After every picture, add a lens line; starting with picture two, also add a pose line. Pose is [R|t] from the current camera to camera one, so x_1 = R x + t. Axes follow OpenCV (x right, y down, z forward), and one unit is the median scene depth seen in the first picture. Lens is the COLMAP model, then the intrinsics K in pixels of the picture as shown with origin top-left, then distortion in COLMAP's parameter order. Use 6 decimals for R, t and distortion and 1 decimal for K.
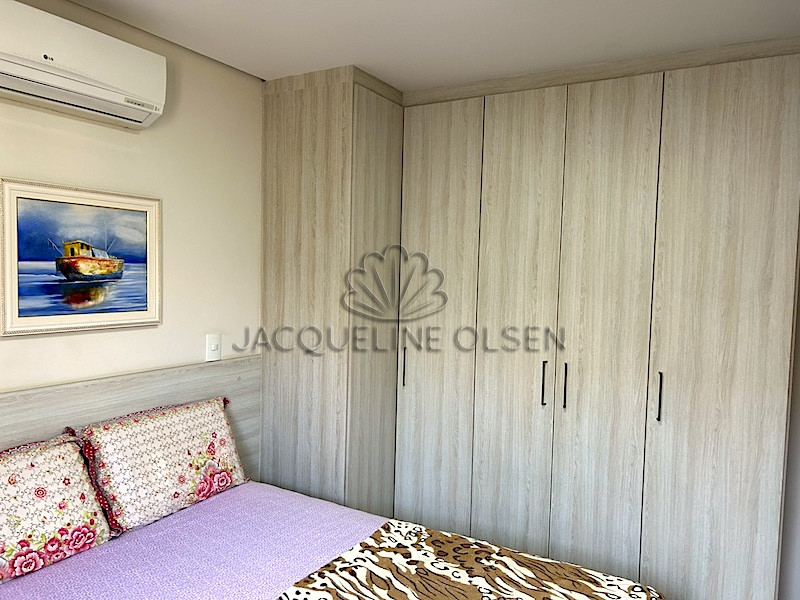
lens RADIAL K [[599.9, 0, 397.4], [0, 599.9, 302.6], [0, 0, 1]] dist [0.059759, -0.072754]
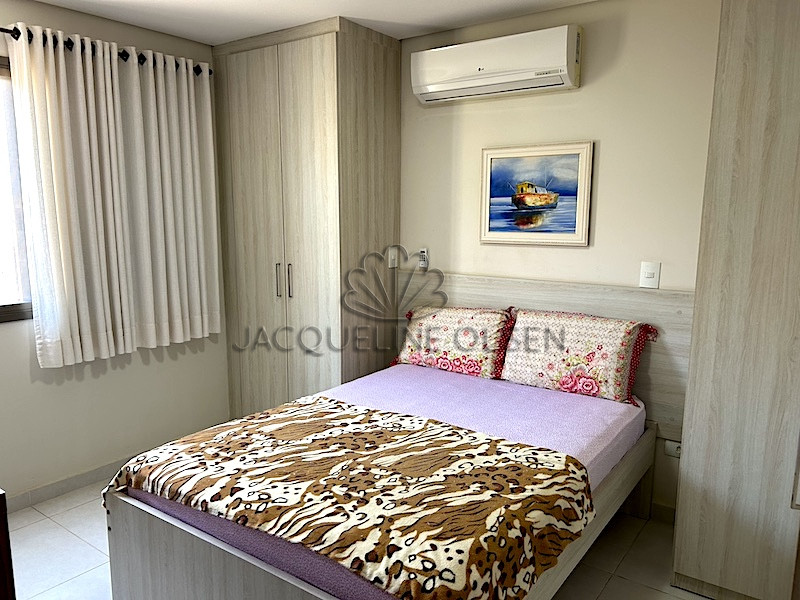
lens RADIAL K [[599.9, 0, 394.3], [0, 599.9, 300.5], [0, 0, 1]] dist [0.059759, -0.072754]
pose [[-0.103108, 0.126107, -0.986644, 0.968287], [-0.056329, 0.989598, 0.132372, 0.005971], [0.993074, 0.069225, -0.094932, 0.832846]]
